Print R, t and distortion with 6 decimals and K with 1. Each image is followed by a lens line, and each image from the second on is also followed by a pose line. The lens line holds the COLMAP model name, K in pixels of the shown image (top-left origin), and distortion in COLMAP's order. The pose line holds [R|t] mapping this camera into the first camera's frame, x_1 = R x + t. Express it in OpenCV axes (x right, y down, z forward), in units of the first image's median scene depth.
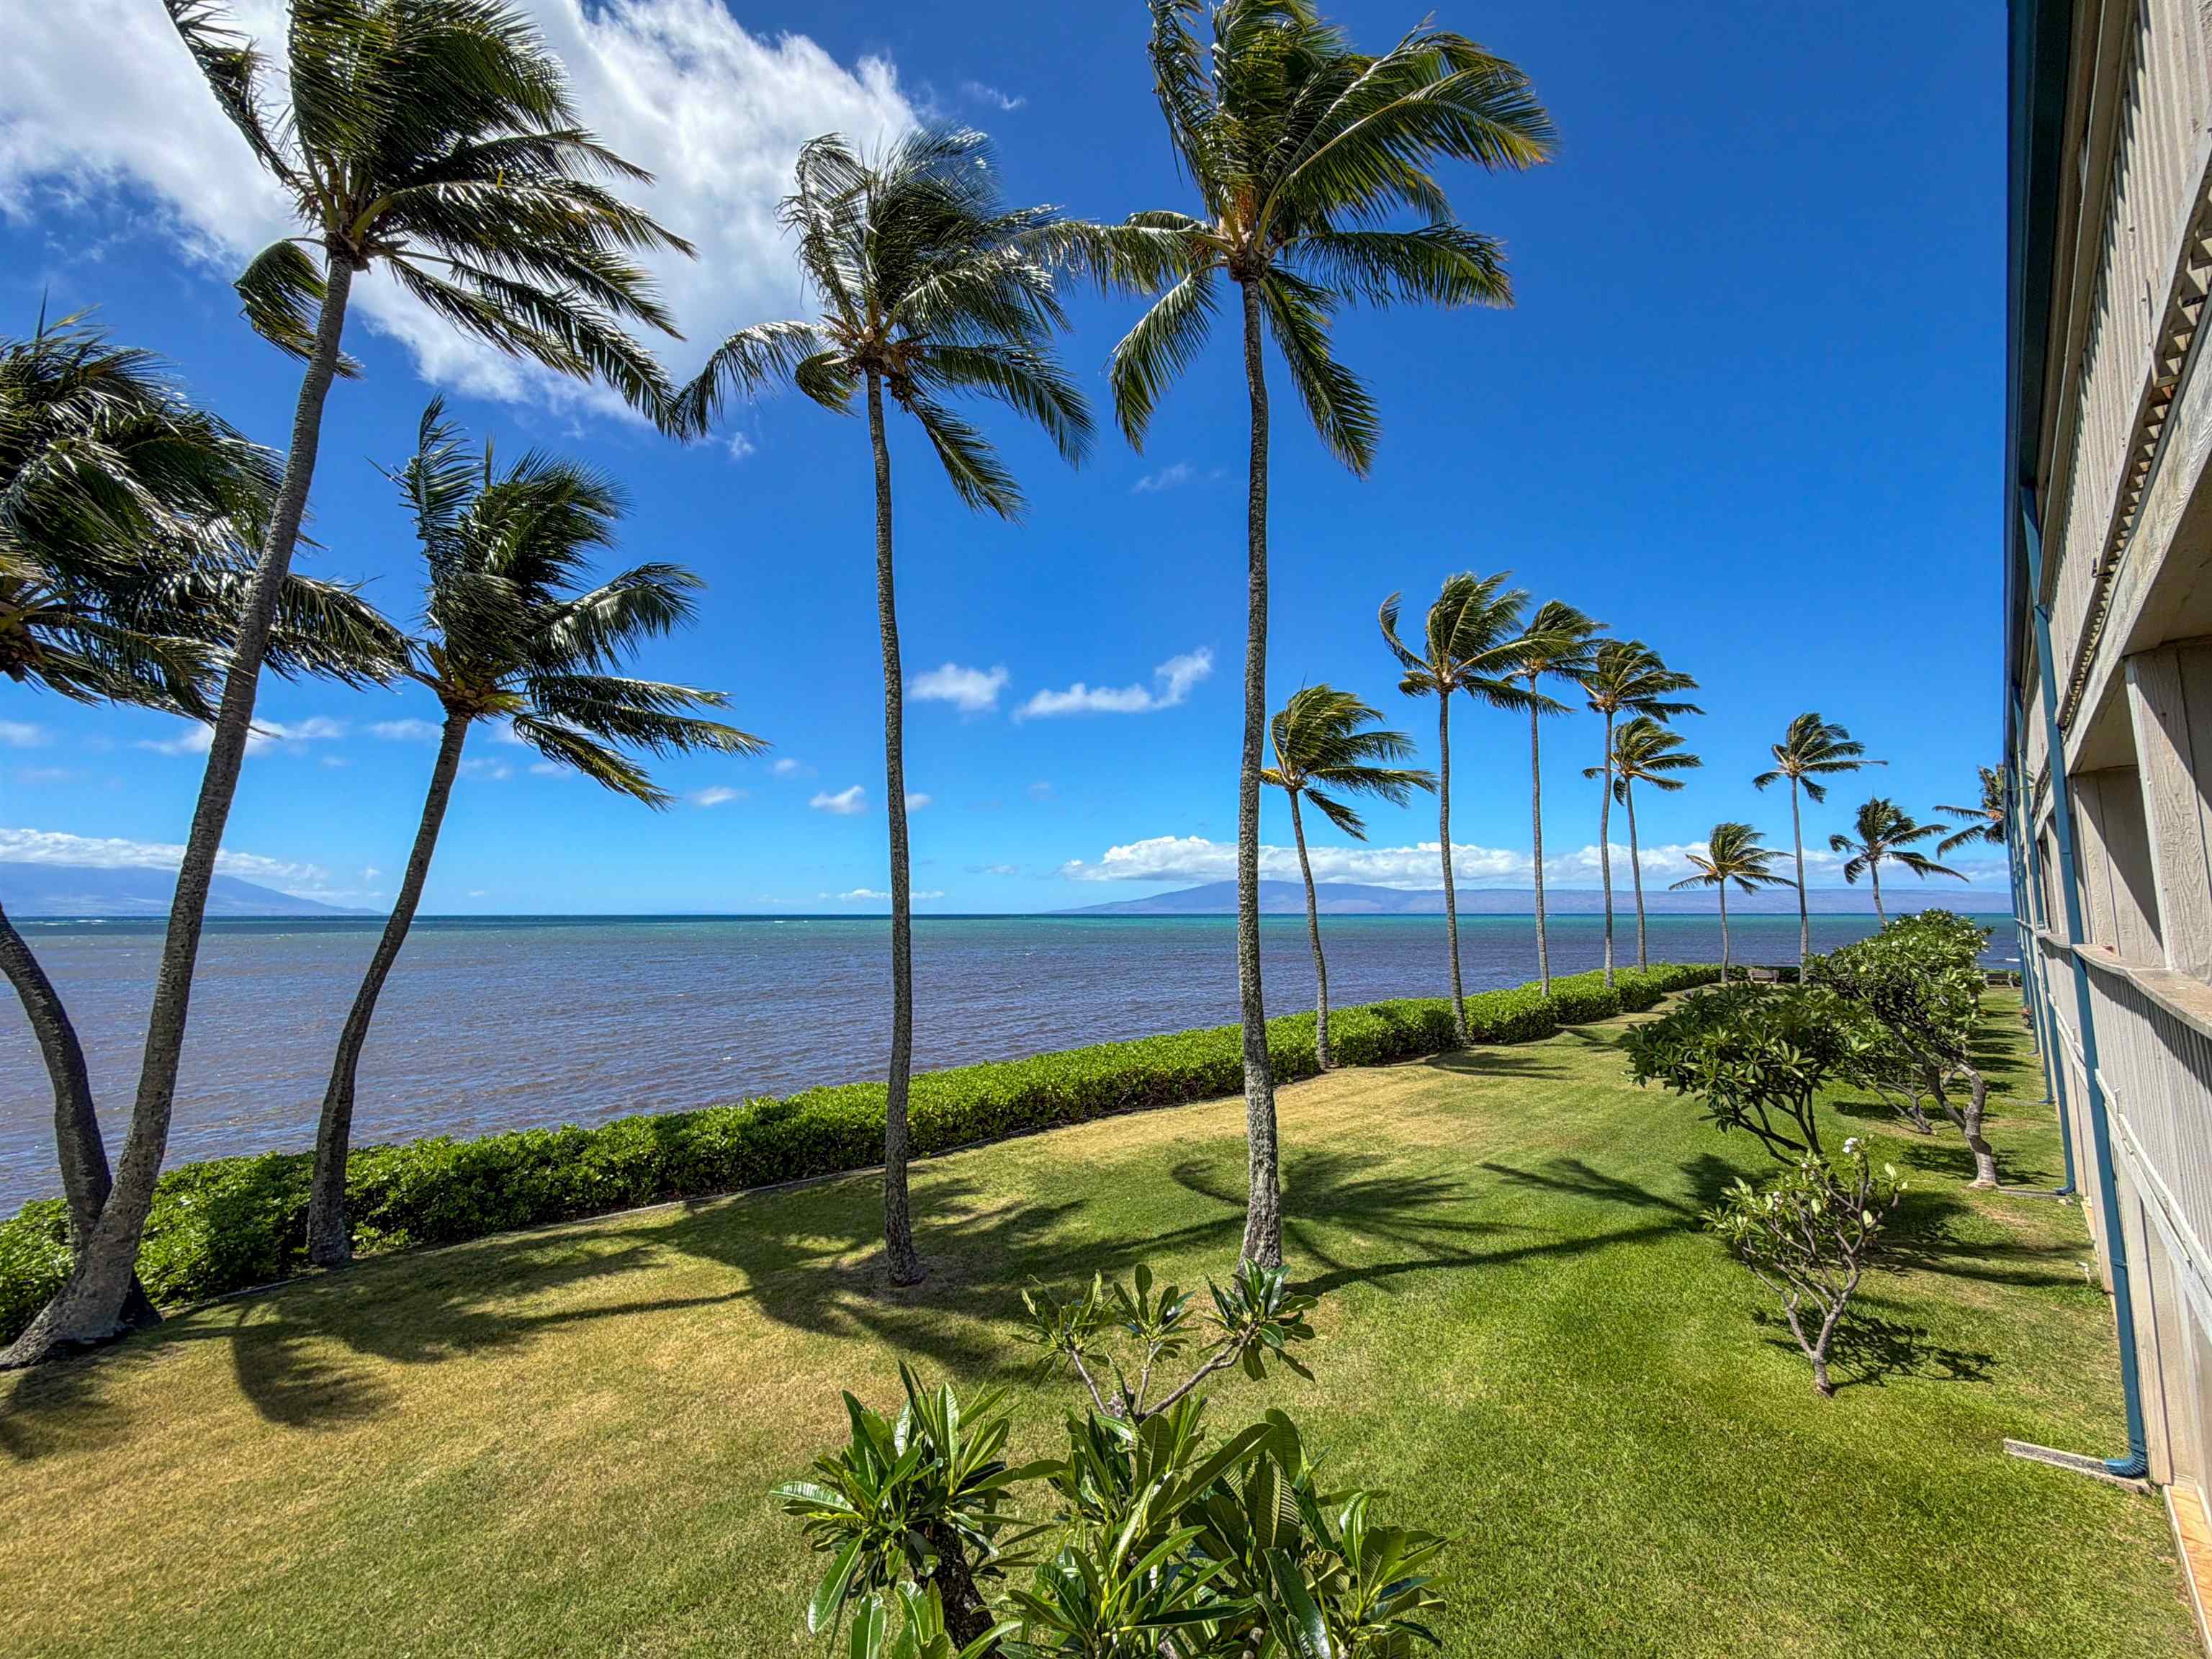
lens RADIAL K [[882.4, 0, 1100.5], [0, 882.4, 825.5], [0, 0, 1]] dist [-0.001785, 0.000463]
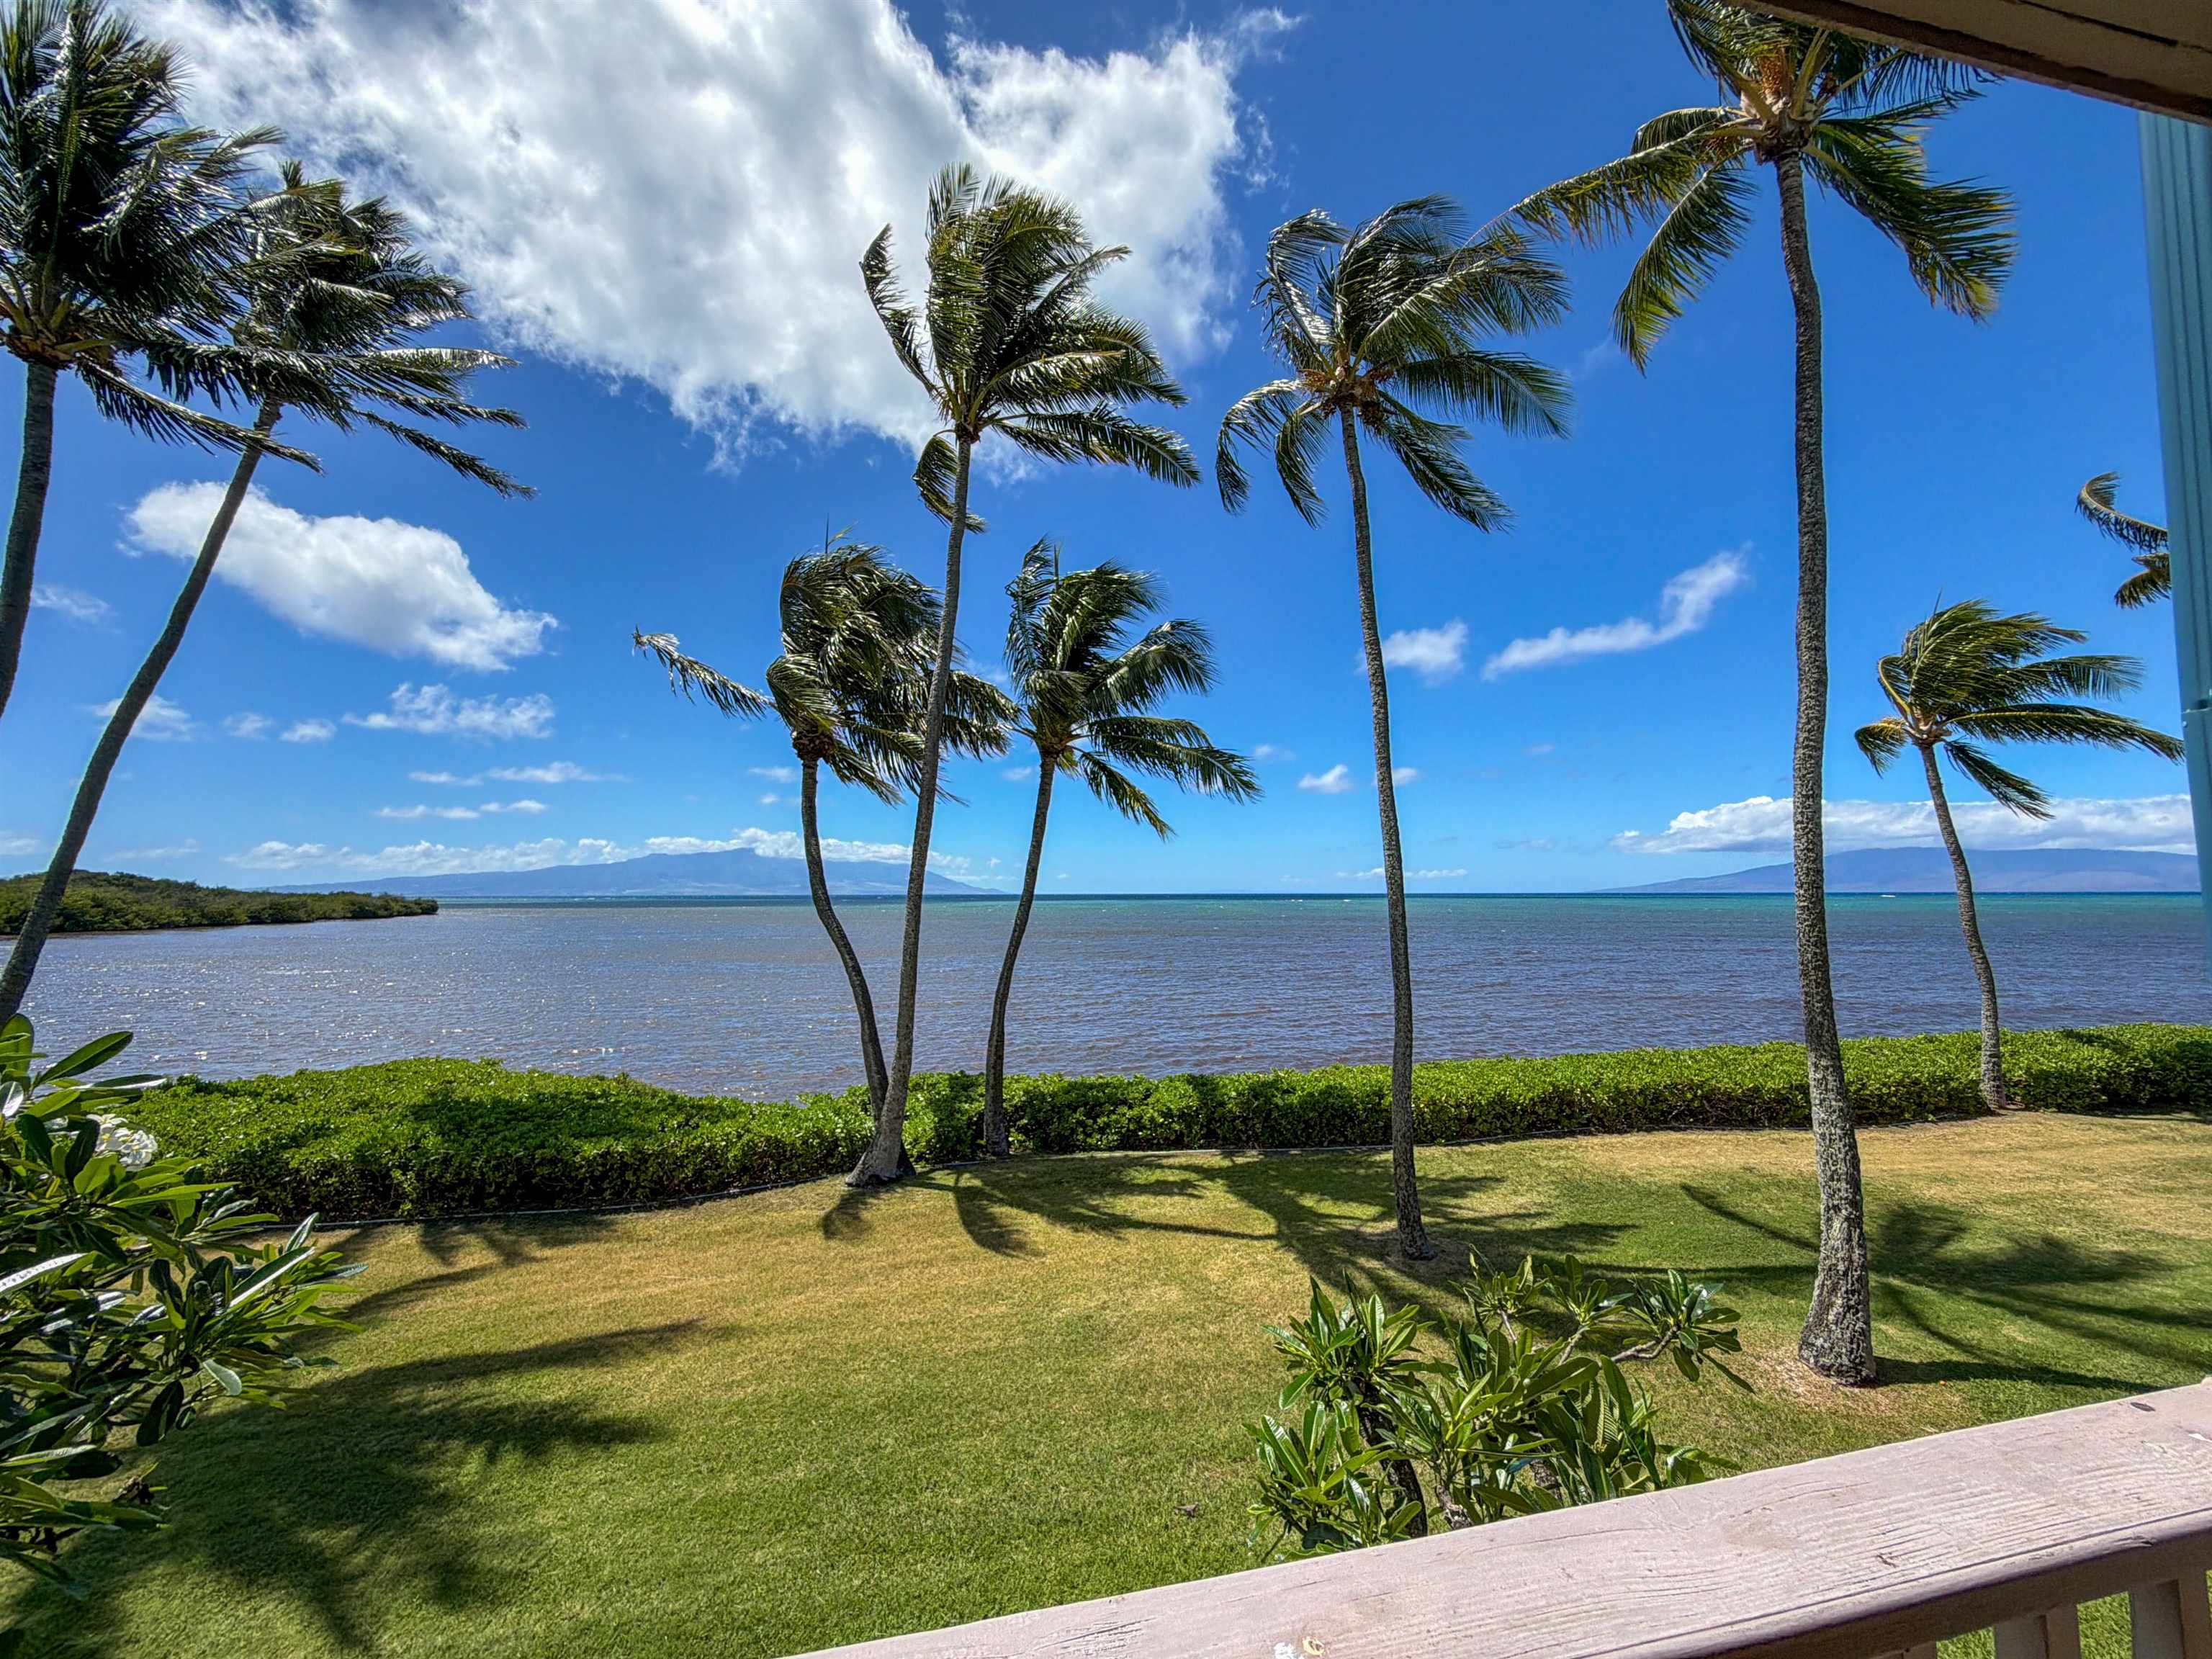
lens RADIAL K [[882.4, 0, 1107.1], [0, 882.4, 818.3], [0, 0, 1]] dist [-0.001785, 0.000463]
pose [[0.844258, -0.045043, -0.534040, 0.050961], [0.053606, 0.998562, 0.000523, -0.031402], [0.533249, -0.029070, 0.845459, -0.082398]]
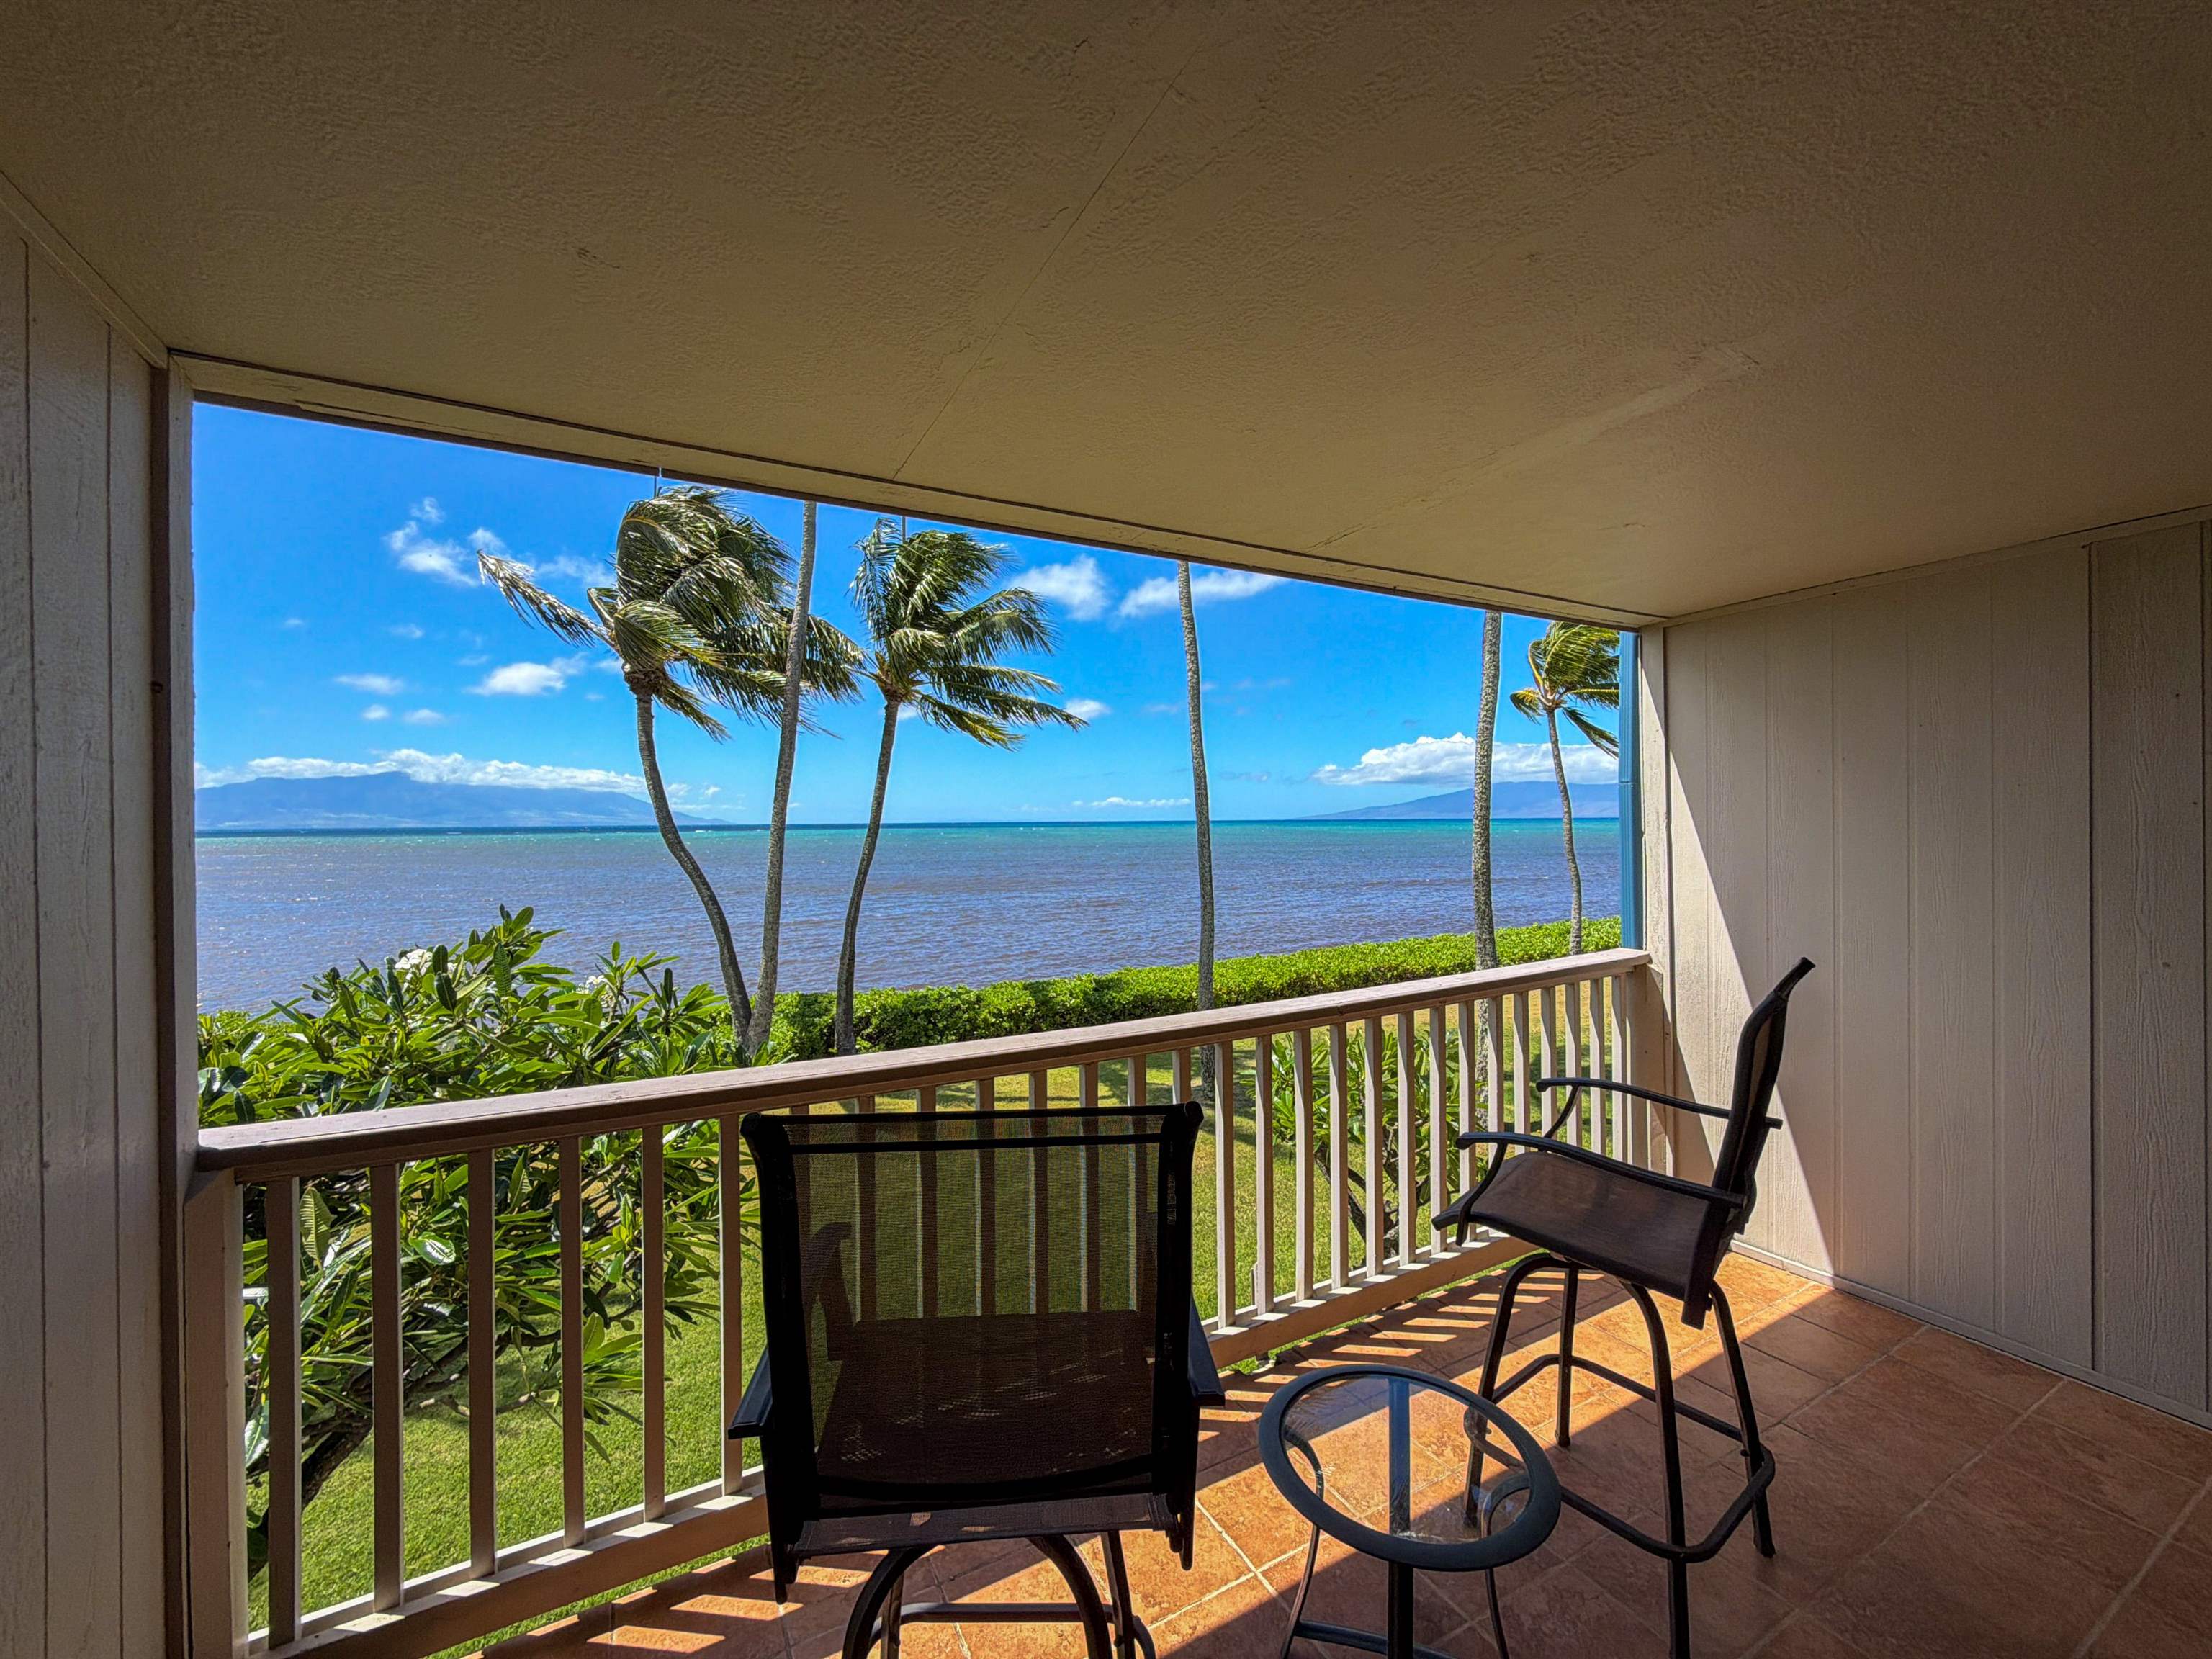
lens RADIAL K [[882.4, 0, 1106.7], [0, 882.4, 824.5], [0, 0, 1]] dist [-0.001785, 0.000463]
pose [[0.962136, -0.004118, -0.272540, -0.000693], [0.032677, 0.994417, 0.100335, -0.059719], [0.270605, -0.105442, 0.956898, -0.314744]]
